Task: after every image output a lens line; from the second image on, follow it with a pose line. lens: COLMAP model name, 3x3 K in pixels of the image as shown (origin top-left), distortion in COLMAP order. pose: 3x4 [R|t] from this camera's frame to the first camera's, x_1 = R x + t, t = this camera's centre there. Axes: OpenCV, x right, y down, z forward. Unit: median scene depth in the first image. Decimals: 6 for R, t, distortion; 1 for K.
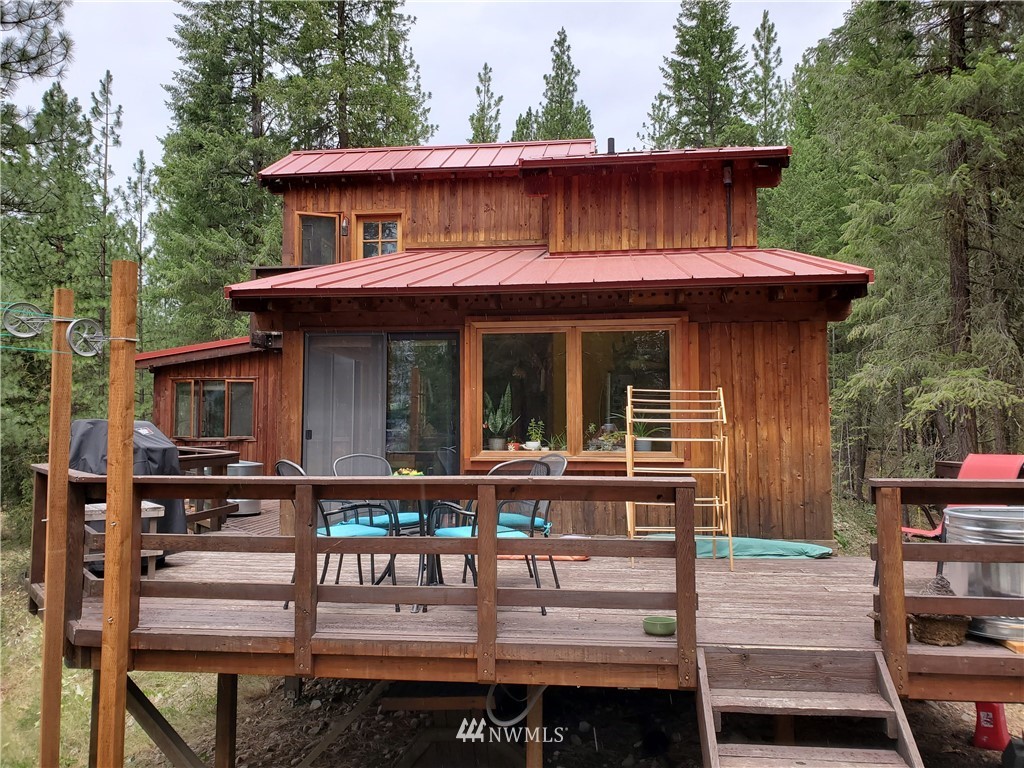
lens RADIAL K [[769.1, 0, 512.0], [0, 769.1, 384.0], [0, 0, 1]] dist [-0.009389, -0.003330]
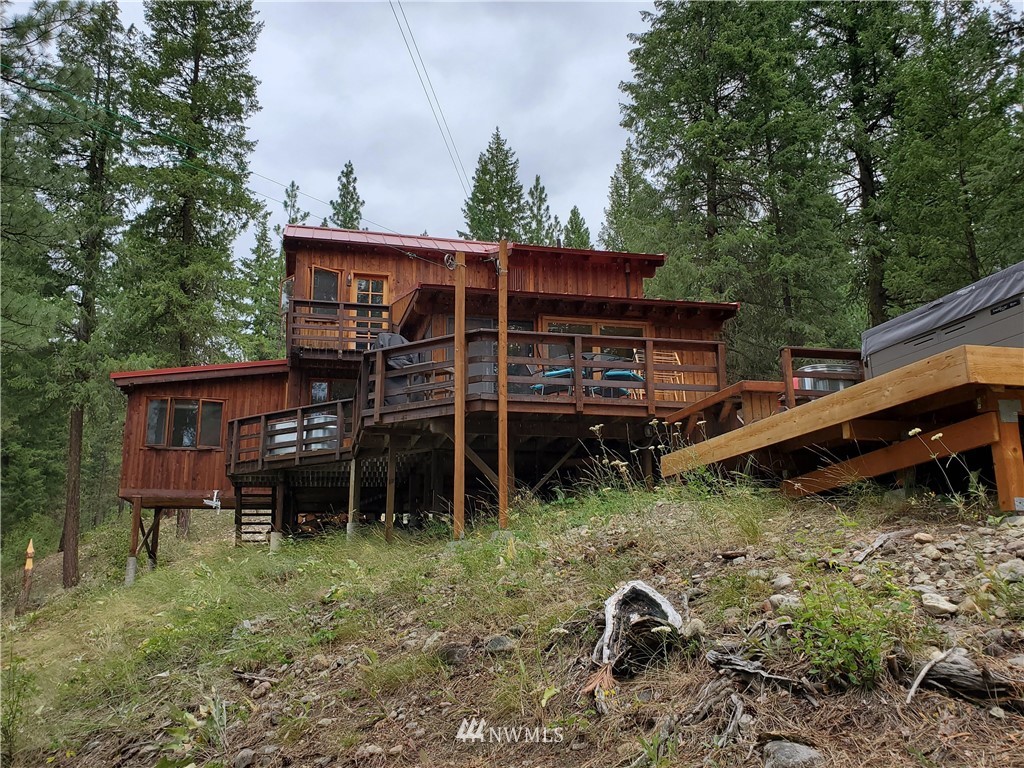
lens RADIAL K [[779.7, 0, 512.0], [0, 779.7, 384.0], [0, 0, 1]] dist [0.031520, 0.003594]
pose [[0.943025, 0.068613, 0.325572, -0.110546], [-0.012552, 0.985146, -0.171257, 0.061261], [-0.332486, 0.157413, 0.929879, -0.104006]]
